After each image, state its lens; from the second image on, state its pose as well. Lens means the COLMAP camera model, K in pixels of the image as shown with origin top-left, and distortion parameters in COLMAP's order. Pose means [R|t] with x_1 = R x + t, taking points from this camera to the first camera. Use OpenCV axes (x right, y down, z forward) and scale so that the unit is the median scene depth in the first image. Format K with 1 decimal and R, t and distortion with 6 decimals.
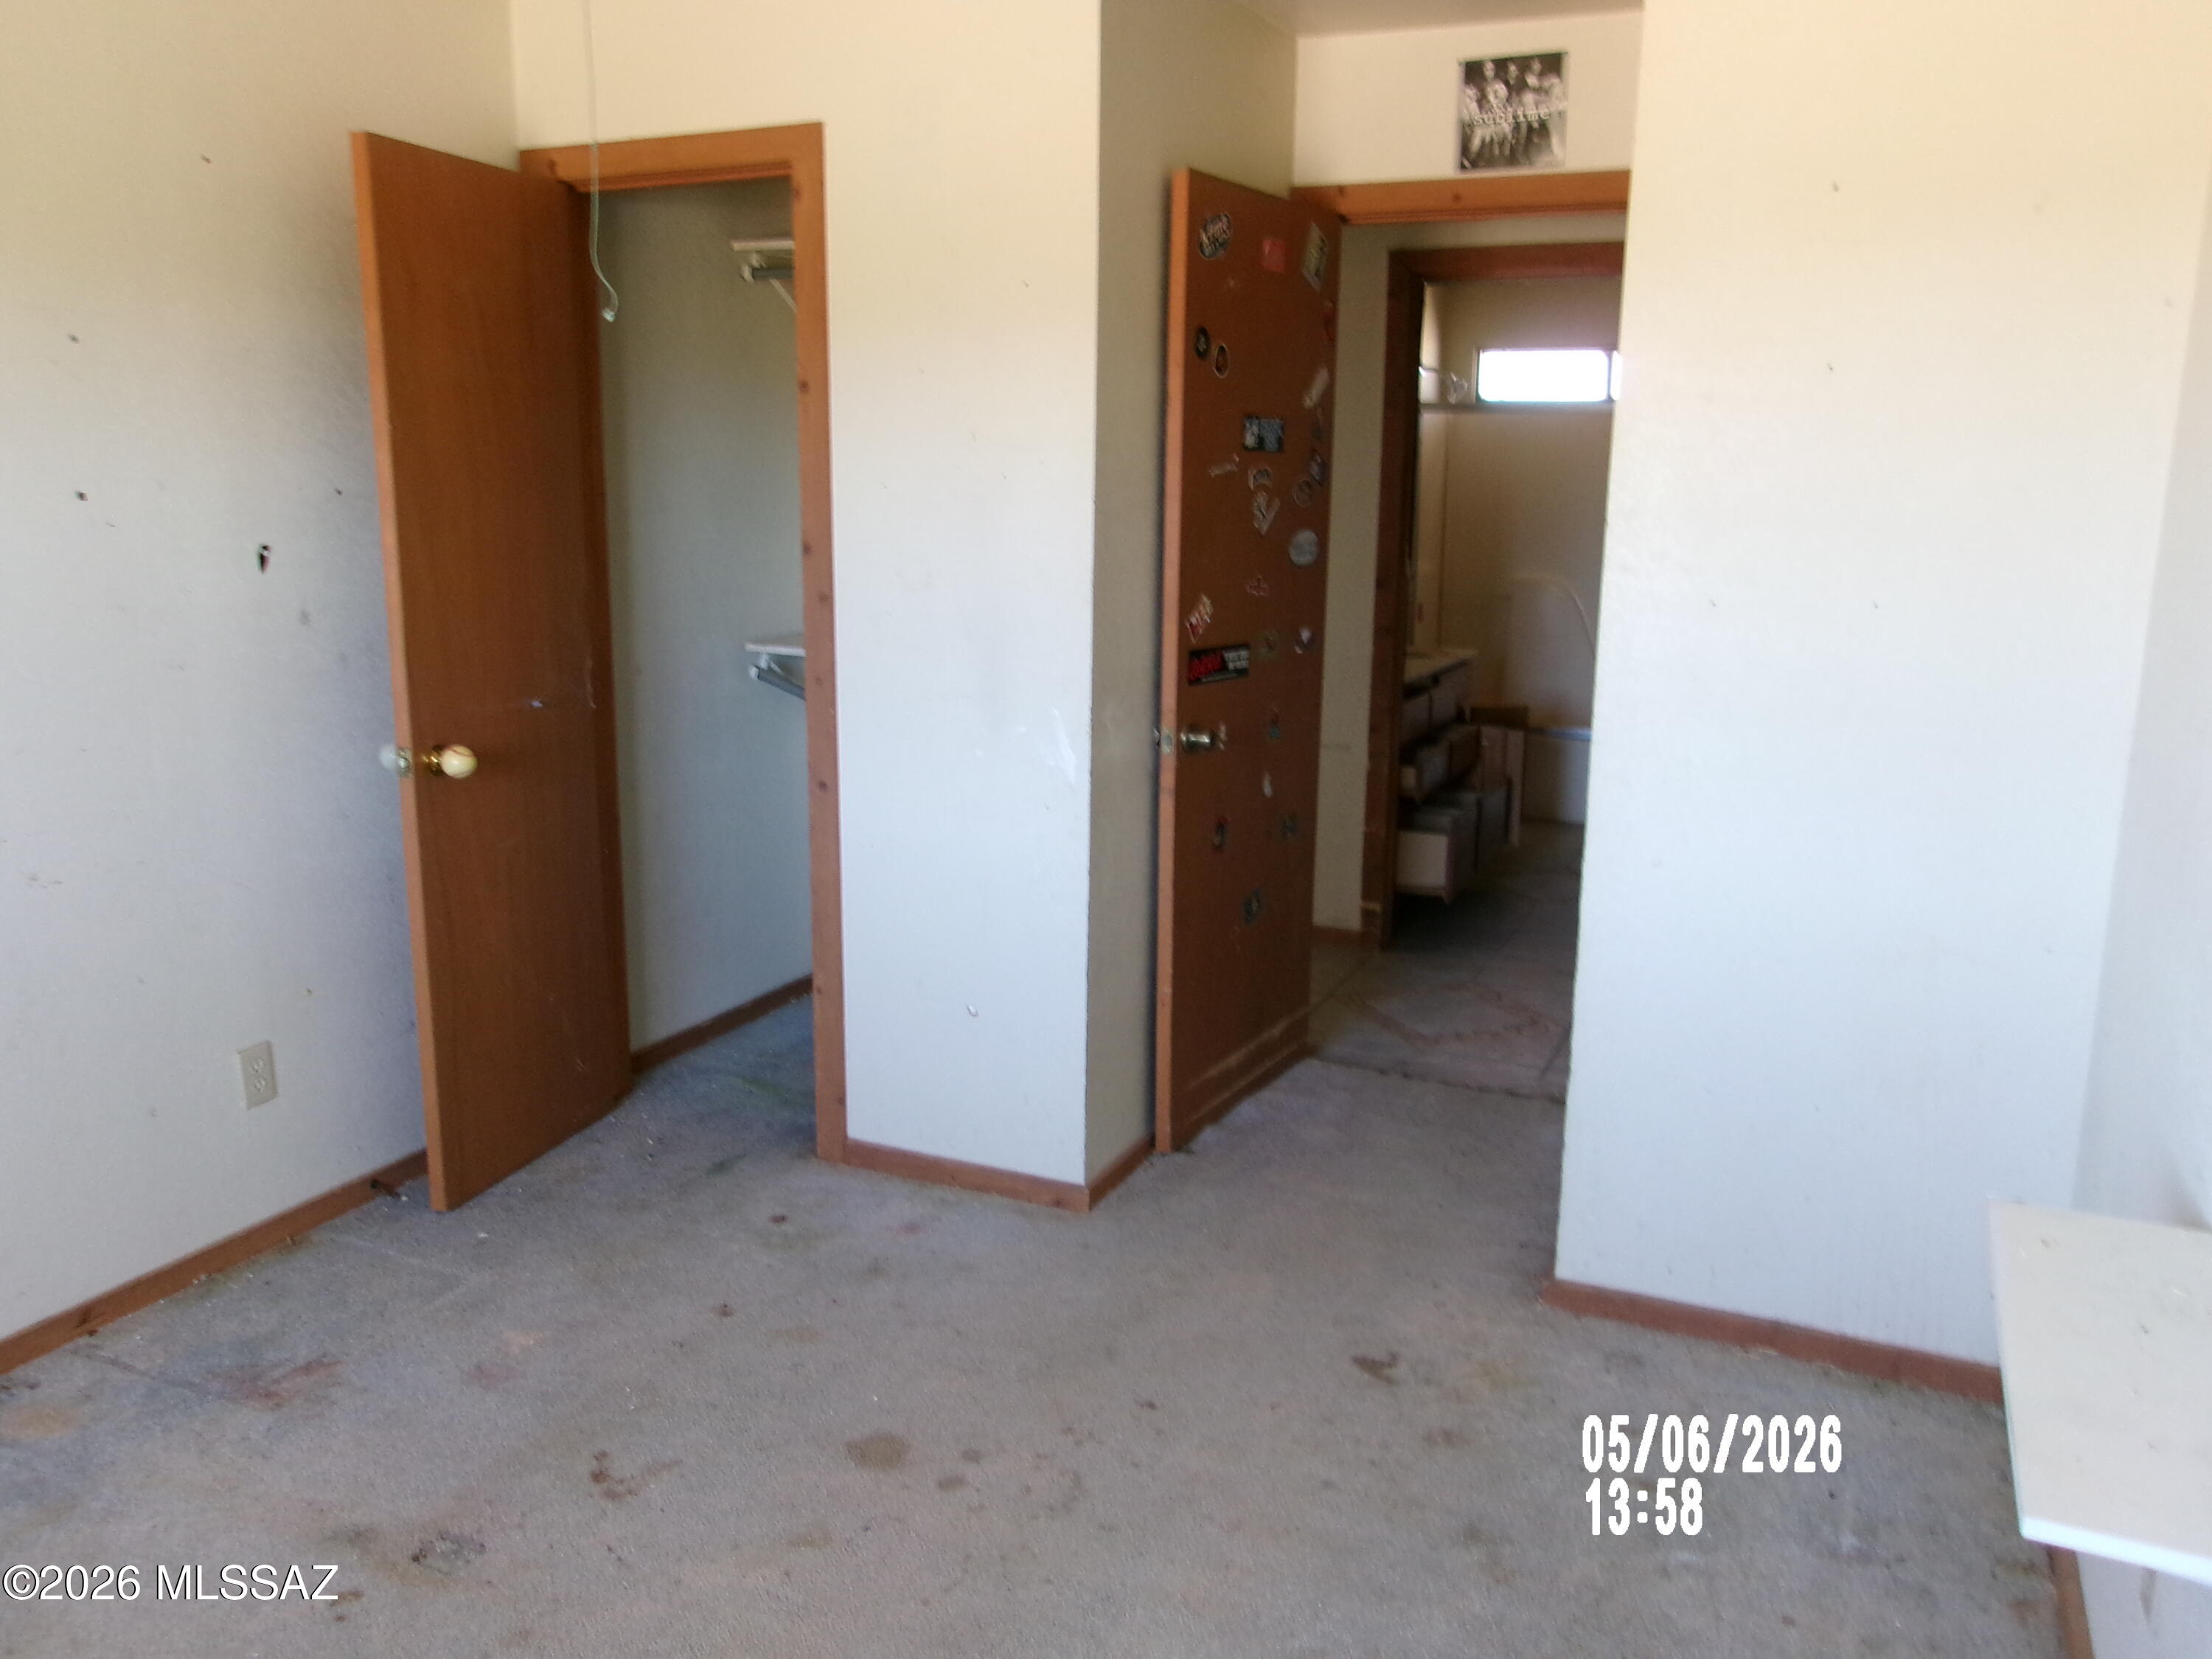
lens RADIAL K [[1741.4, 0, 1106.0], [0, 1741.4, 829.9], [0, 0, 1]] dist [-0.013389, 0.016793]
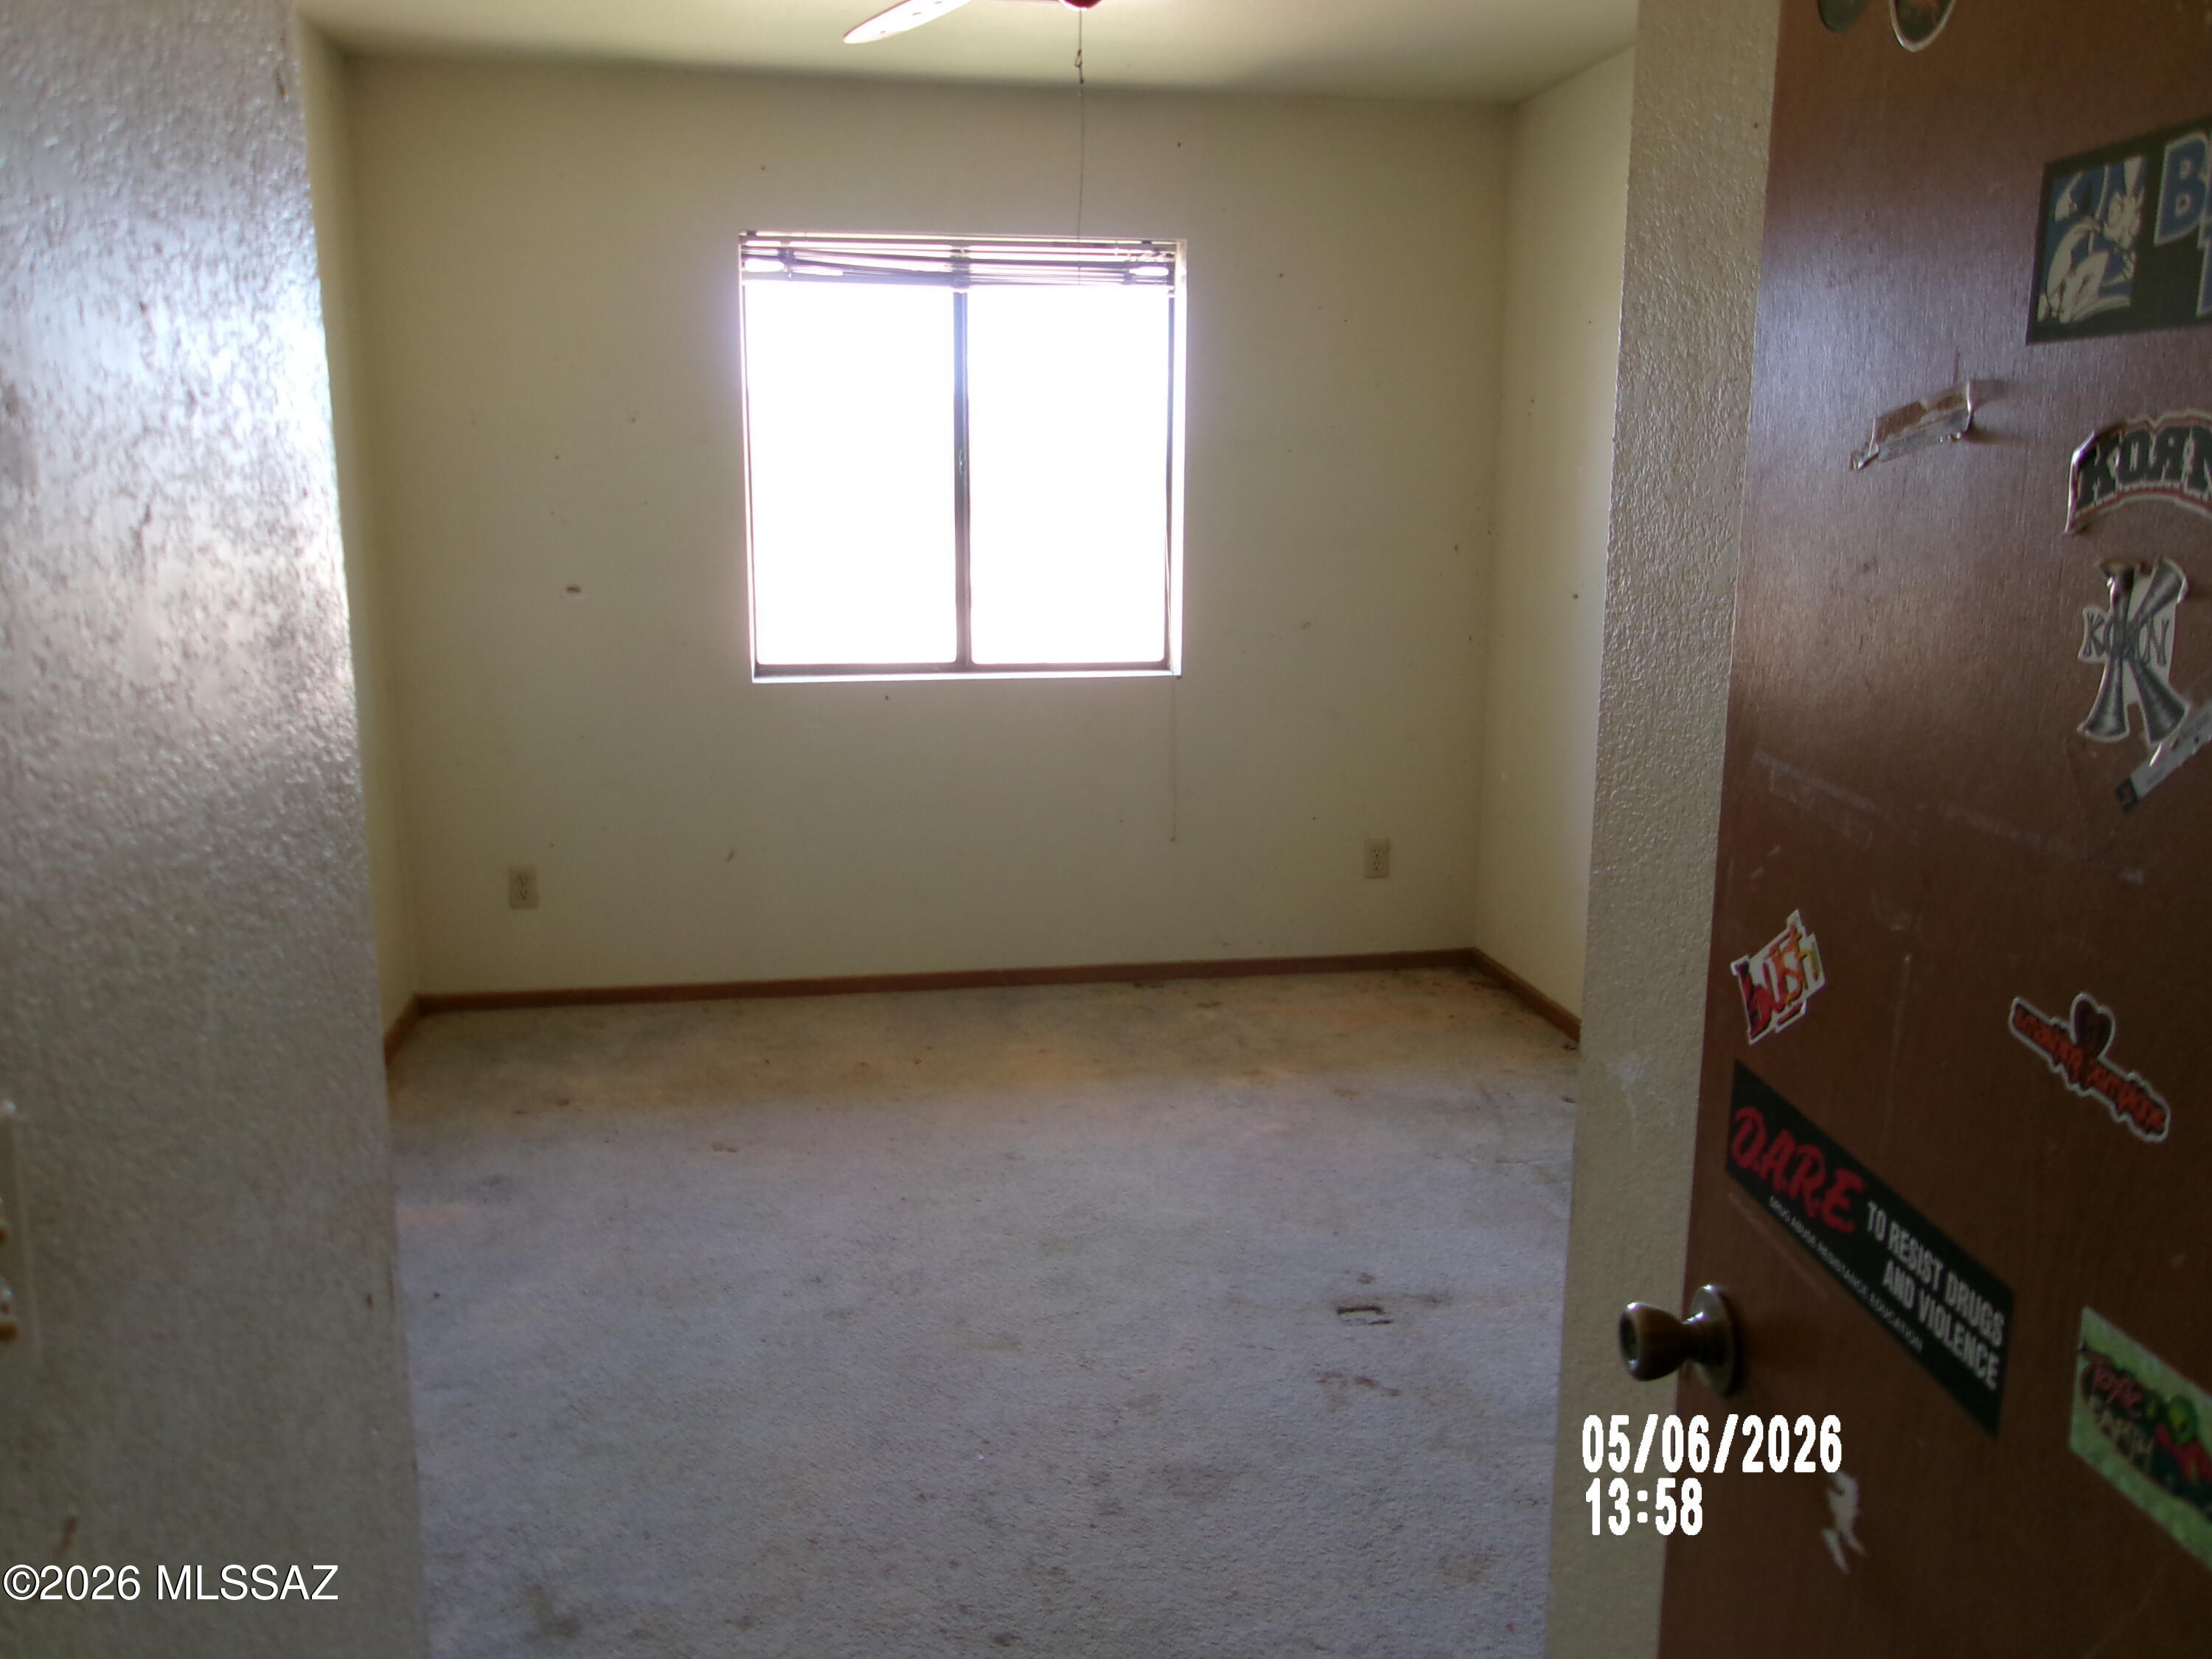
lens RADIAL K [[1741.4, 0, 1103.3], [0, 1741.4, 824.1], [0, 0, 1]] dist [-0.013389, 0.016793]
pose [[-0.831361, 0.098505, -0.546933, 0.418100], [-0.119868, 0.929215, 0.349560, -0.324703], [0.542651, 0.356170, -0.760705, 1.627729]]
